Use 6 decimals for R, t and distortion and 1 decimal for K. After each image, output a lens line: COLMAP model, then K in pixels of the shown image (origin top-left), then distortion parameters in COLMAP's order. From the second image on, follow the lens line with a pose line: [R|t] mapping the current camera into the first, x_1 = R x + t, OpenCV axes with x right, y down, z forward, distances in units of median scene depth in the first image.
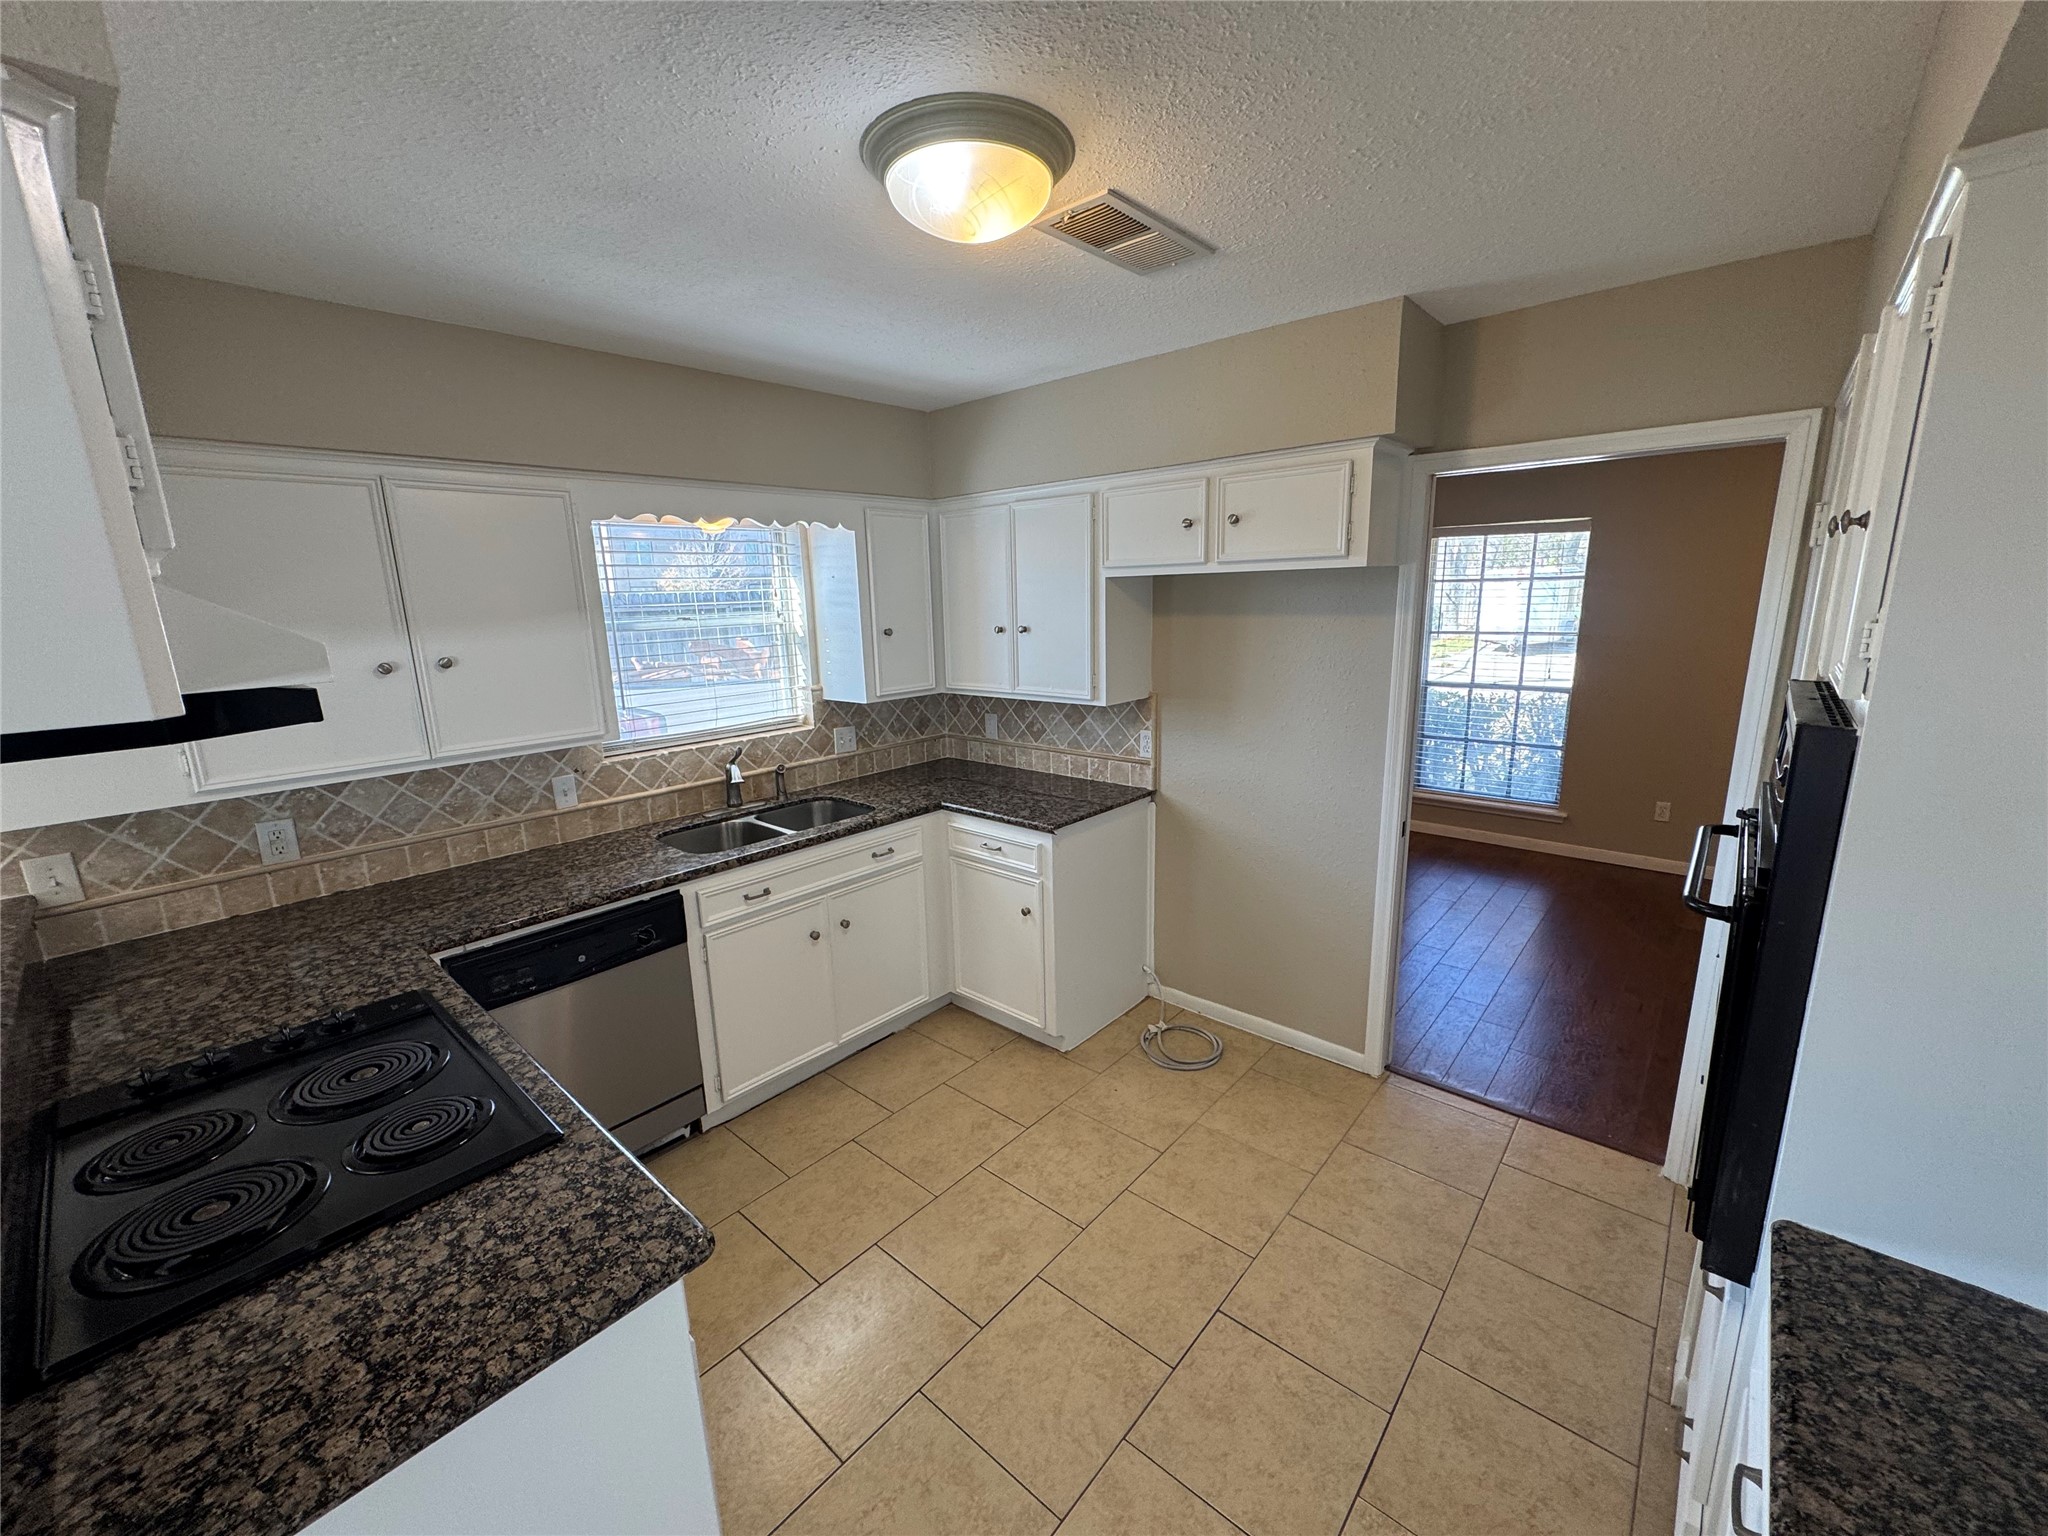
lens RADIAL K [[816.6, 0, 1020.0], [0, 816.6, 772.1], [0, 0, 1]] dist [-0.001600, 0.000542]
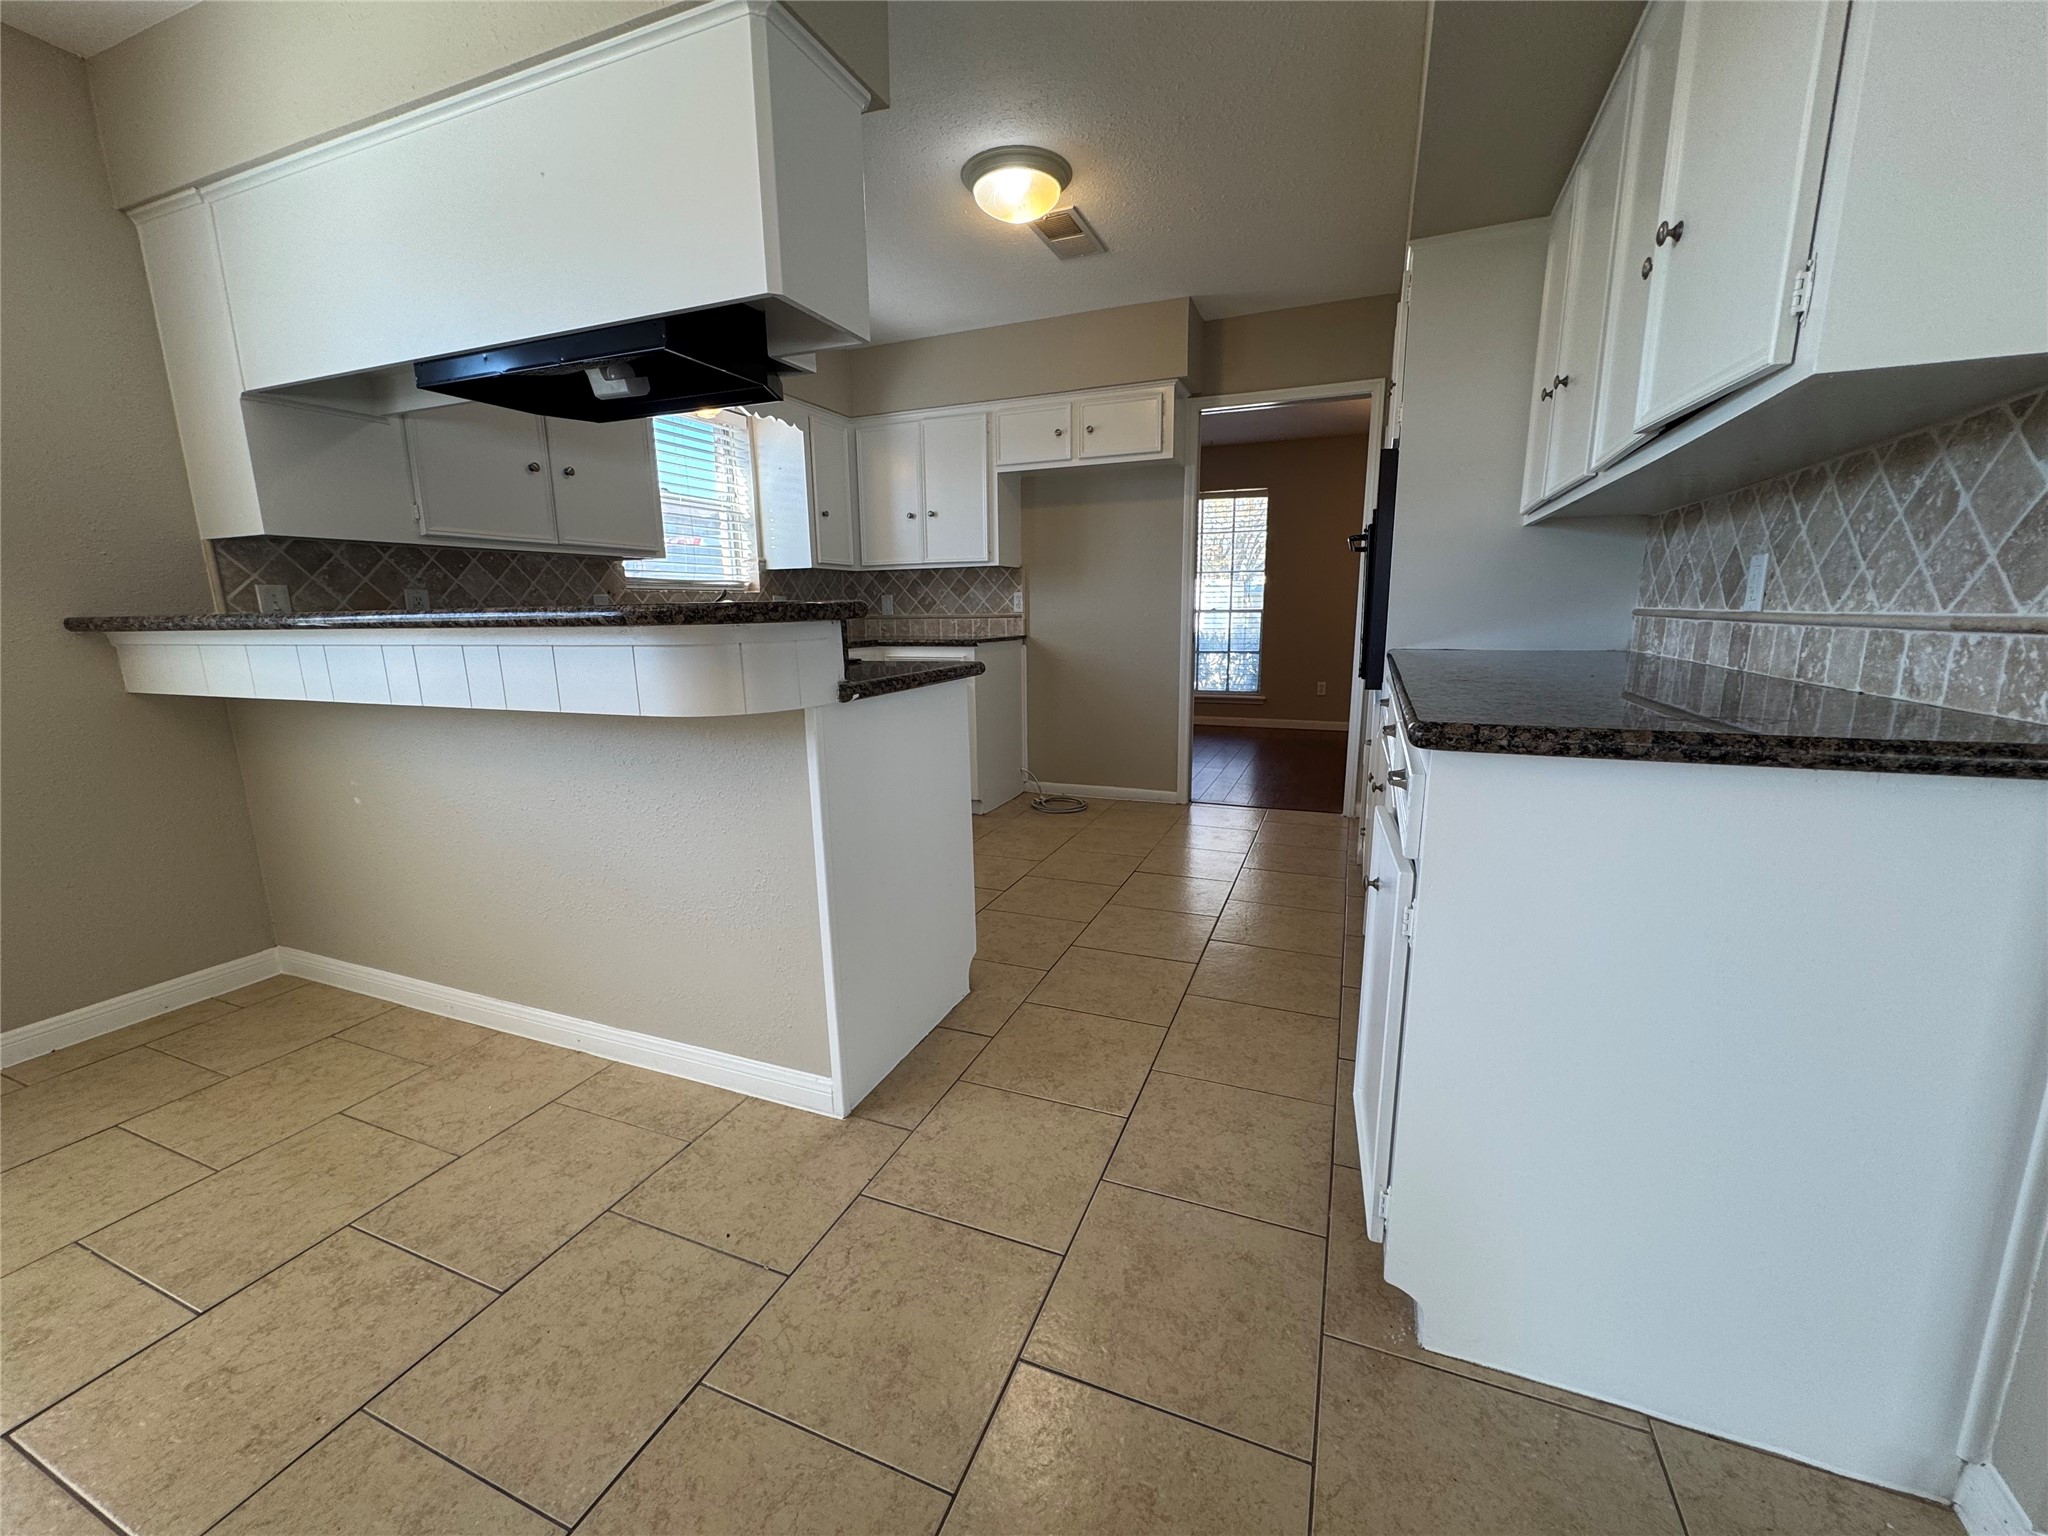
lens RADIAL K [[816.6, 0, 1019.6], [0, 816.6, 772.0], [0, 0, 1]] dist [-0.001600, 0.000542]
pose [[0.945467, -0.048562, 0.322078, -0.349584], [0.057202, 0.998211, -0.017411, 0.317626], [-0.320656, 0.034885, 0.946553, -0.360987]]
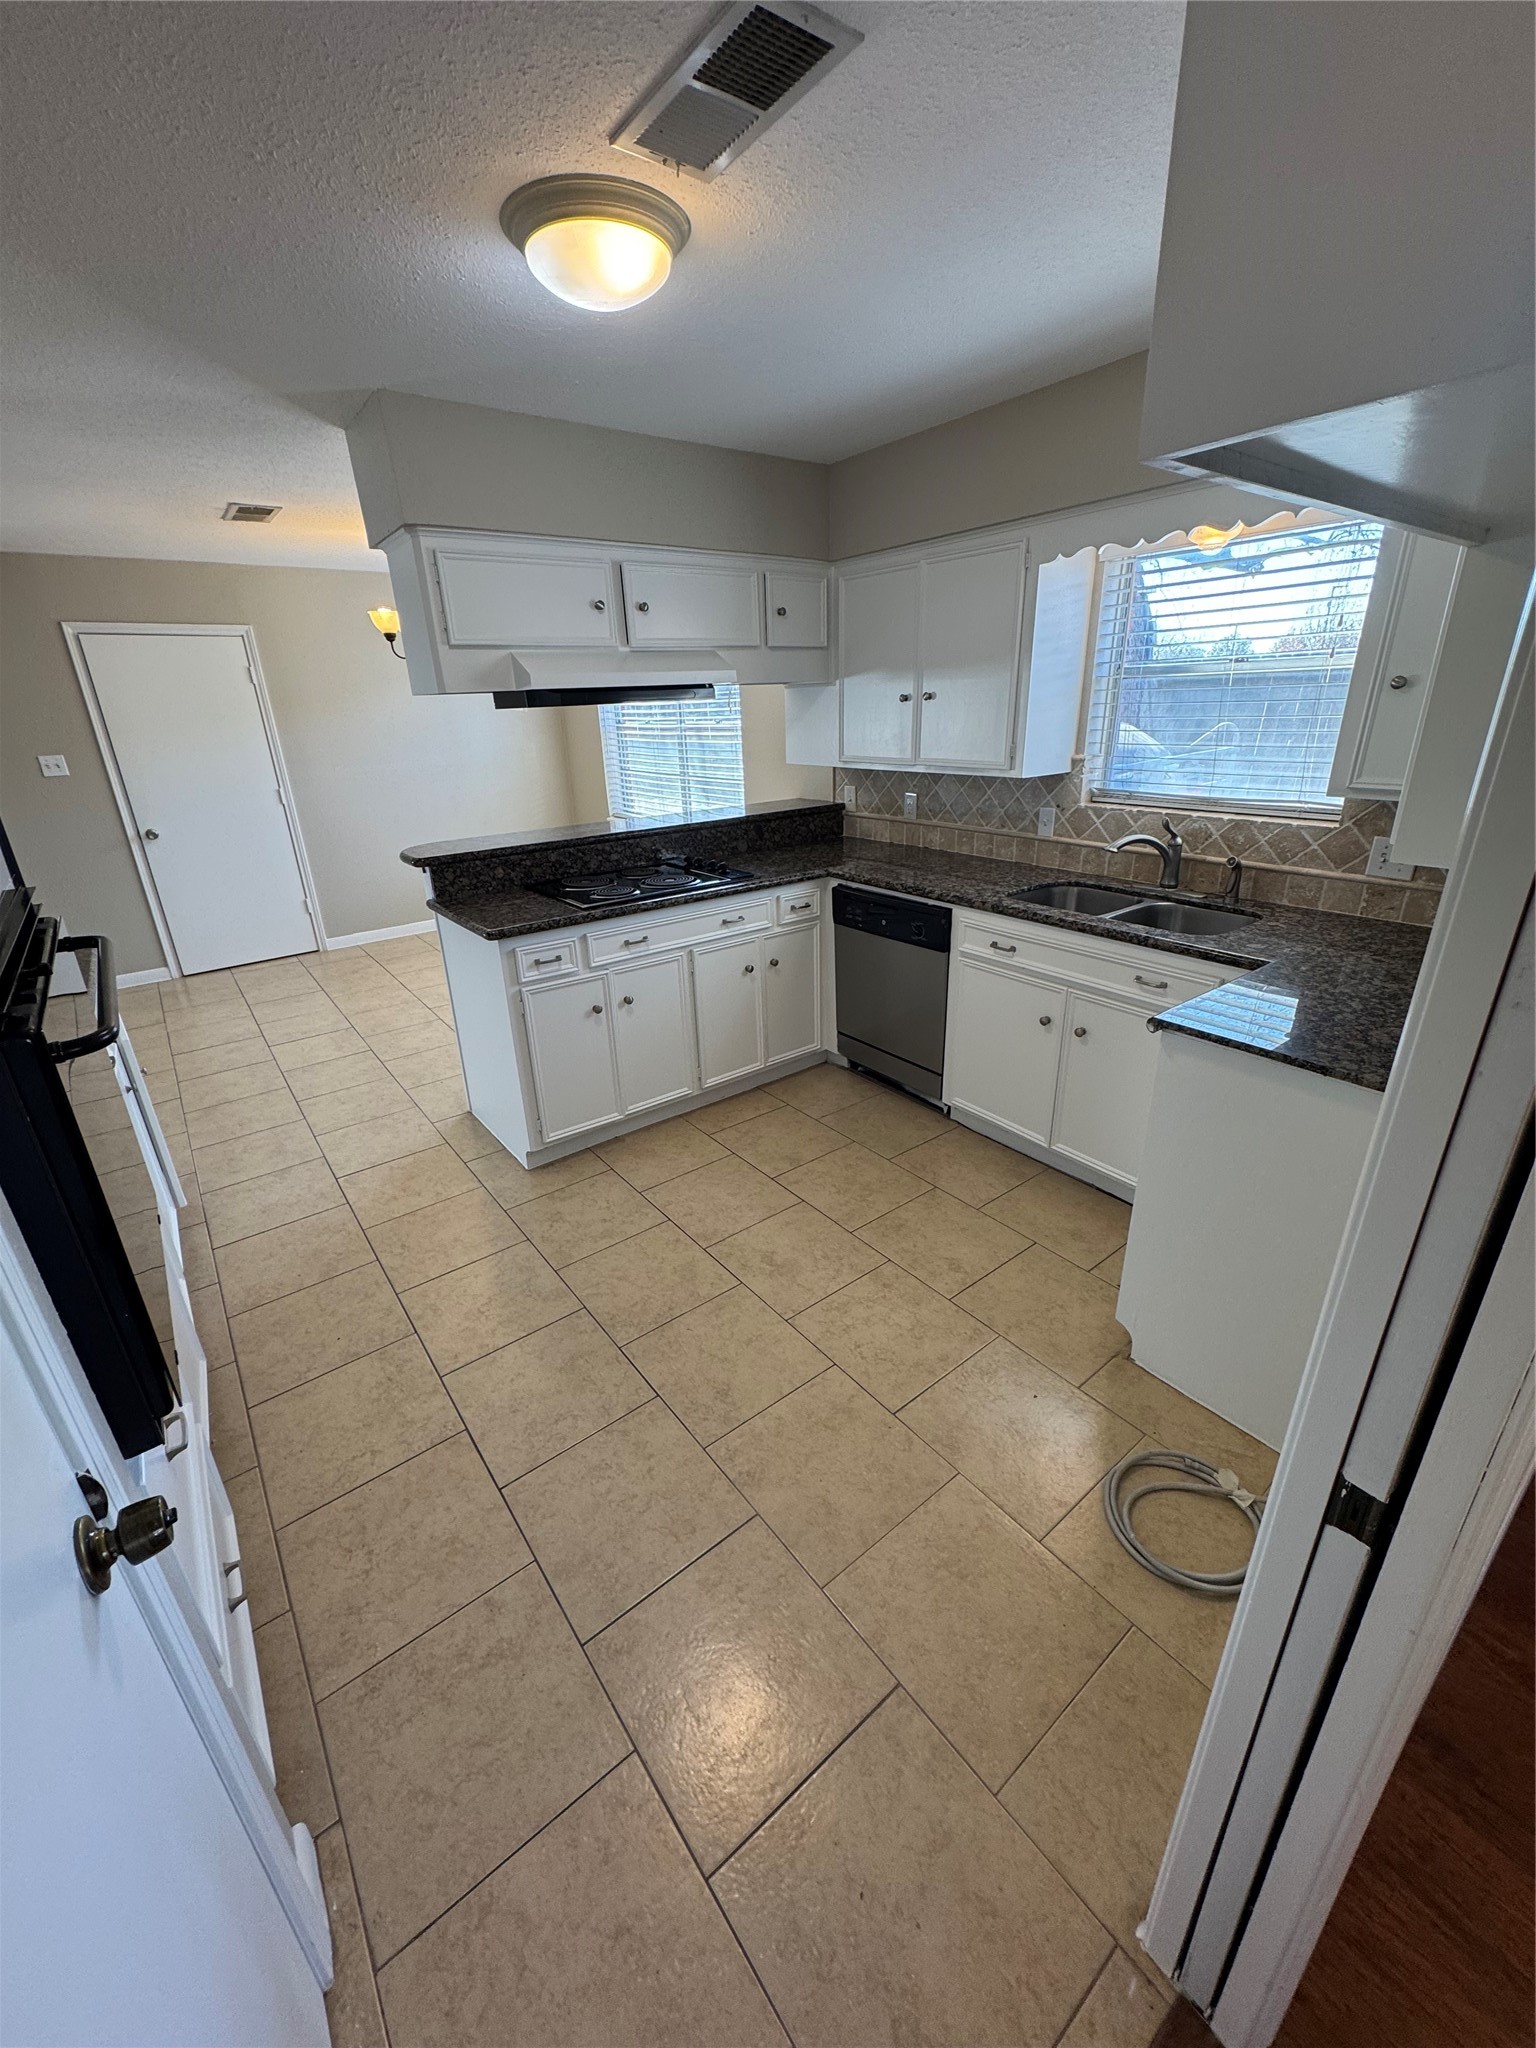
lens RADIAL K [[816.6, 0, 771.5], [0, 816.6, 1027.7], [0, 0, 1]] dist [-0.001600, 0.000542]
pose [[-0.188131, 0.395970, -0.898785, 0.644936], [-0.177950, 0.886237, 0.427690, -0.137374], [0.965888, 0.240401, -0.096265, 0.765893]]
